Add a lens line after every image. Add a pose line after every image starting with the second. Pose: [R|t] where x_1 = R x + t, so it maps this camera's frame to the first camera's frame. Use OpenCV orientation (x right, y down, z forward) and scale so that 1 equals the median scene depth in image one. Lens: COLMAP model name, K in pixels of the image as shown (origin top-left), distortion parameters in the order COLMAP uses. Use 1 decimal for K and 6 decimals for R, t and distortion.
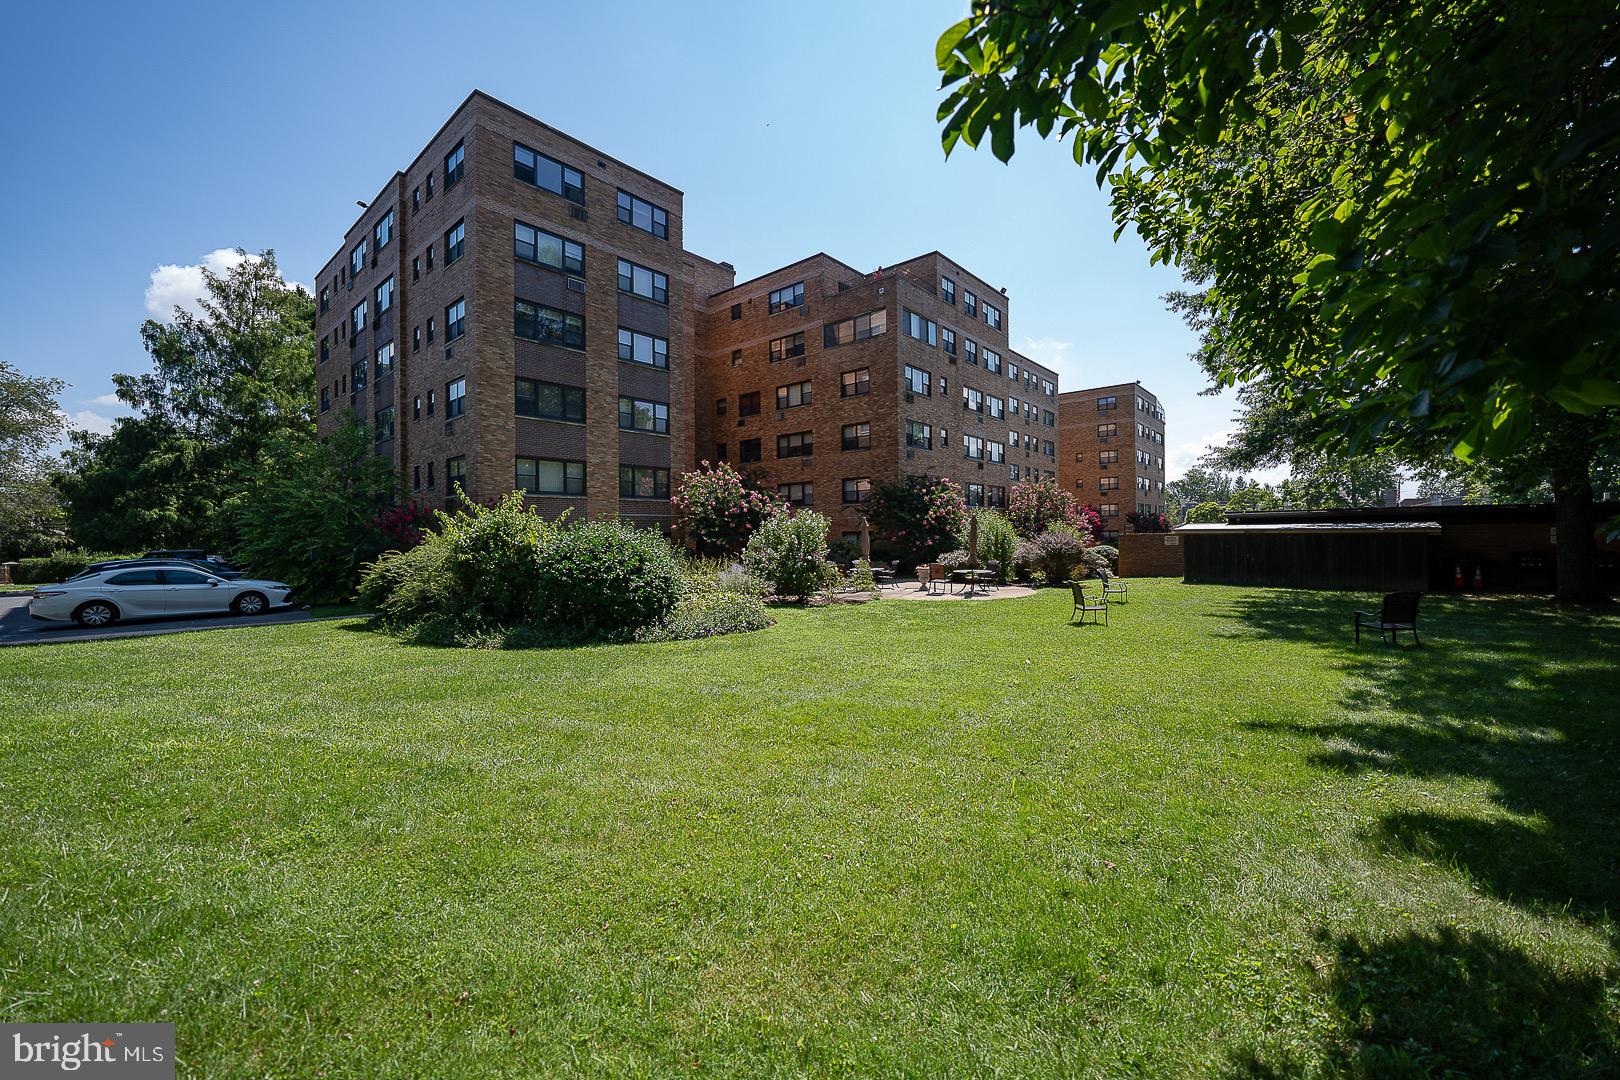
lens RADIAL K [[640.3, 0, 816.2], [0, 640.3, 541.5], [0, 0, 1]] dist [-0.002131, -0.000026]
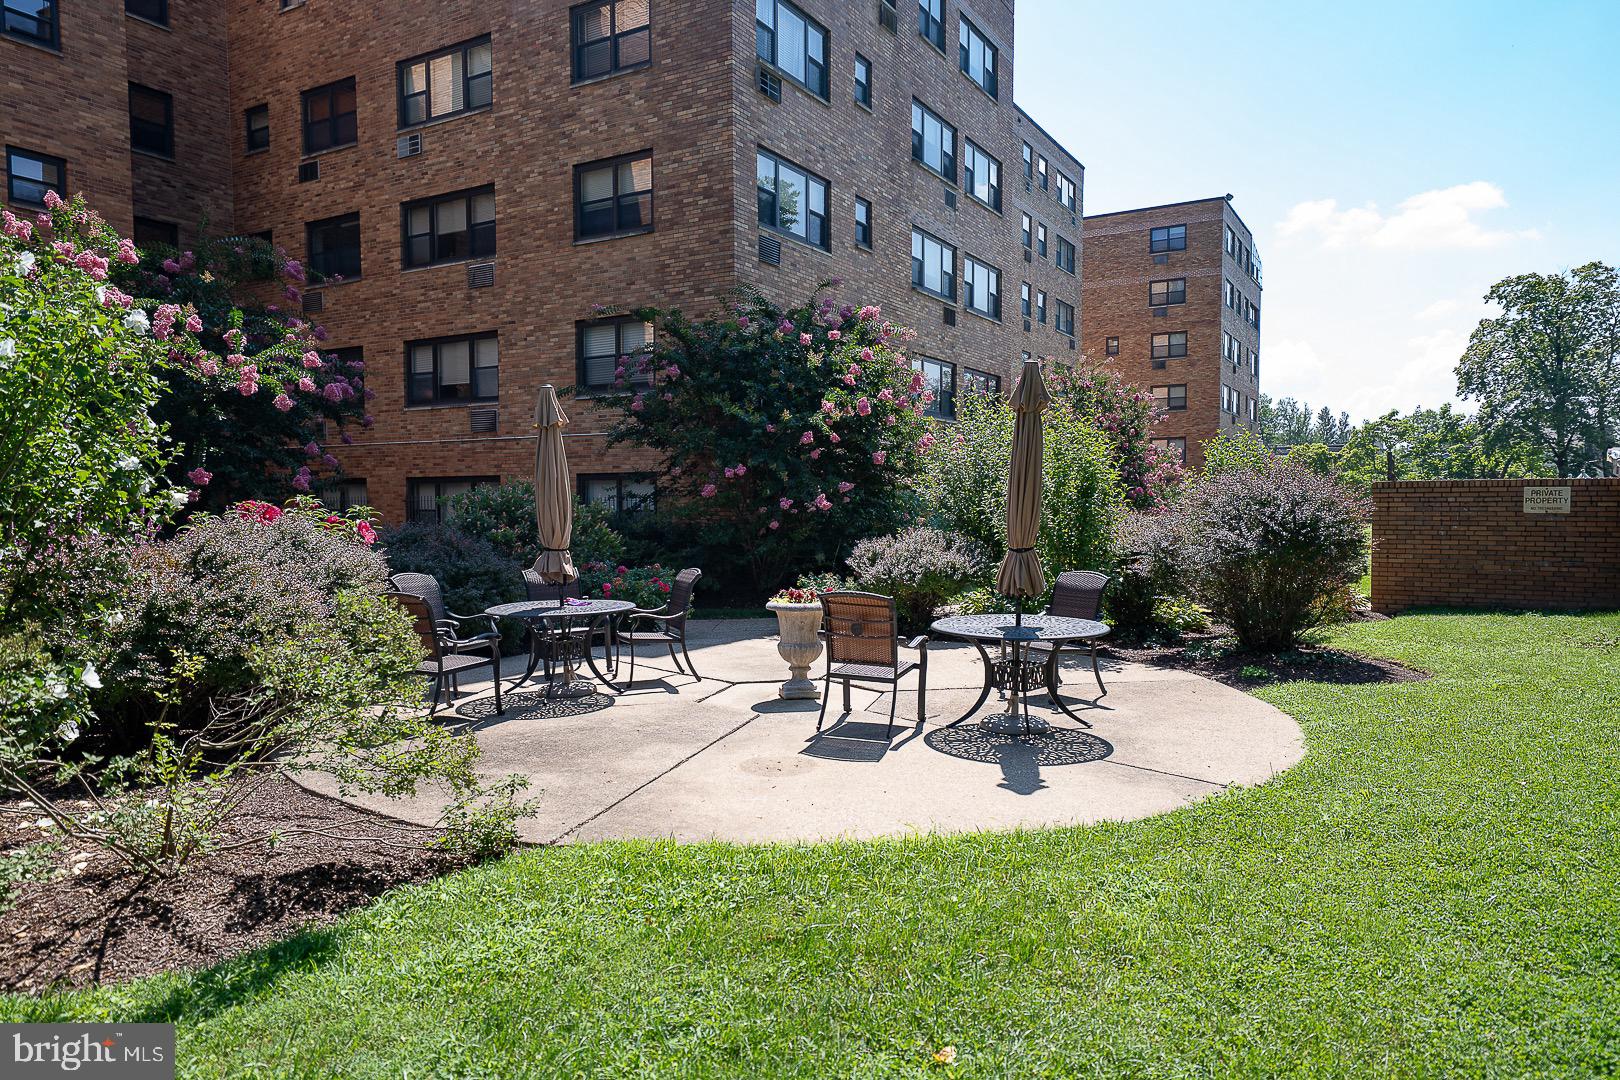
lens RADIAL K [[1086.0, 0, 810.5], [0, 1086.0, 538.9], [0, 0, 1]] dist [0.001439, 0.000161]
pose [[0.986233, 0.002435, 0.165341, 0.065624], [-0.006509, 0.999688, 0.024104, 0.005336], [-0.165231, -0.024849, 0.985942, 0.375627]]
